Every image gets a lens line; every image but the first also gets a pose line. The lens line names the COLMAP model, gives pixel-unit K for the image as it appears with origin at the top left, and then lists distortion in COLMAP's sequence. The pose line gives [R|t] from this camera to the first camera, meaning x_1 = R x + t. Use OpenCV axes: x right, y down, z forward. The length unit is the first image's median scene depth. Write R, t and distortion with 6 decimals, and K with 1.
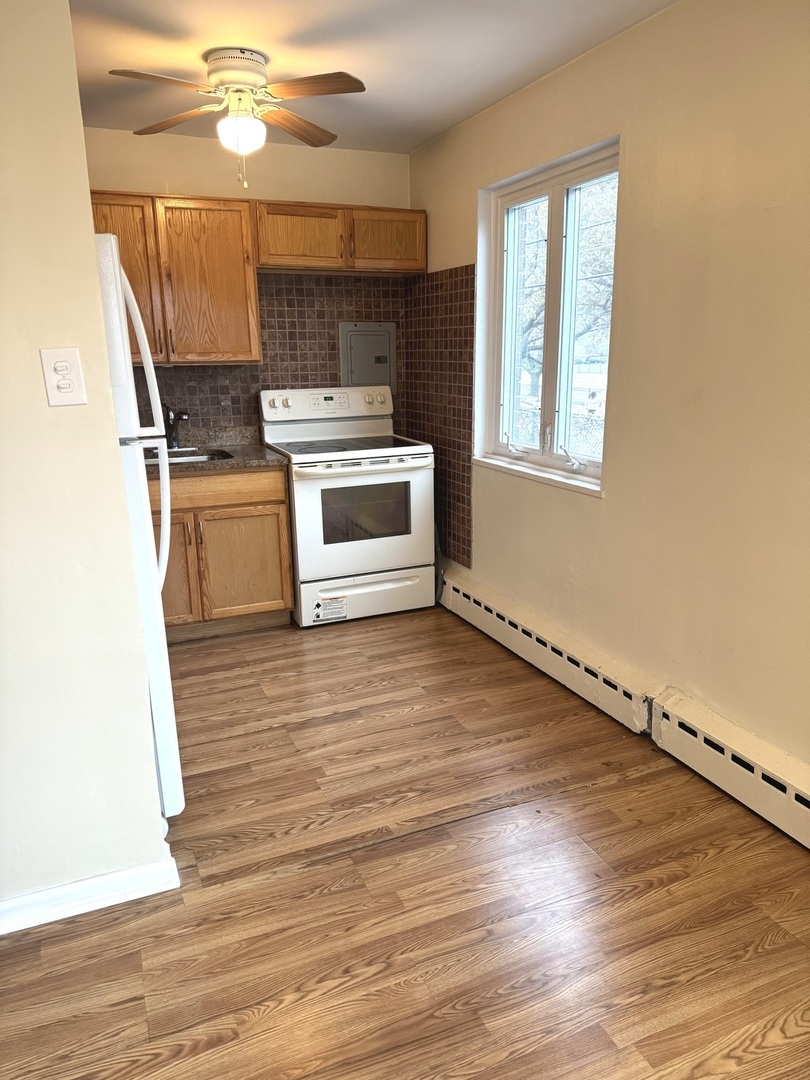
lens RADIAL K [[752.0, 0, 407.0], [0, 752.0, 547.3], [0, 0, 1]] dist [0.135873, -0.277795]
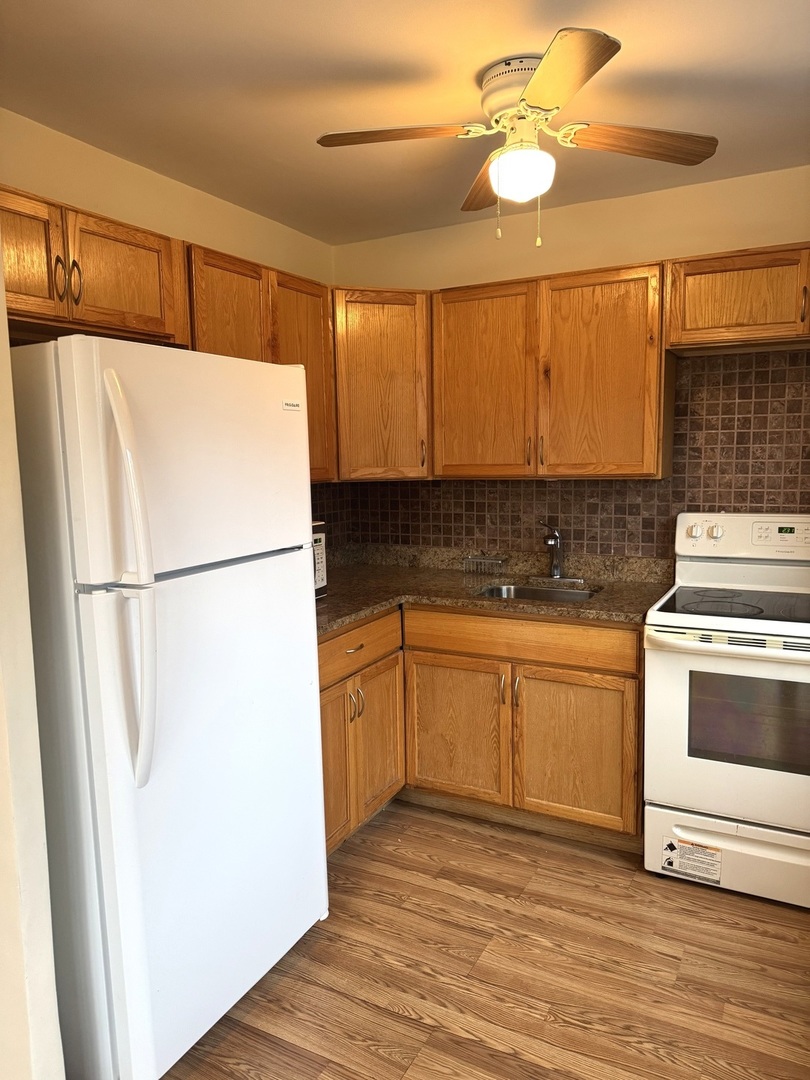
lens RADIAL K [[757.4, 0, 405.0], [0, 757.4, 540.0], [0, 0, 1]] dist [0.039202, -0.050399]
pose [[0.623276, 0.092984, -0.776454, 0.226452], [-0.192942, 0.980495, -0.037460, -0.113765], [0.757826, 0.173159, 0.629060, 0.386365]]
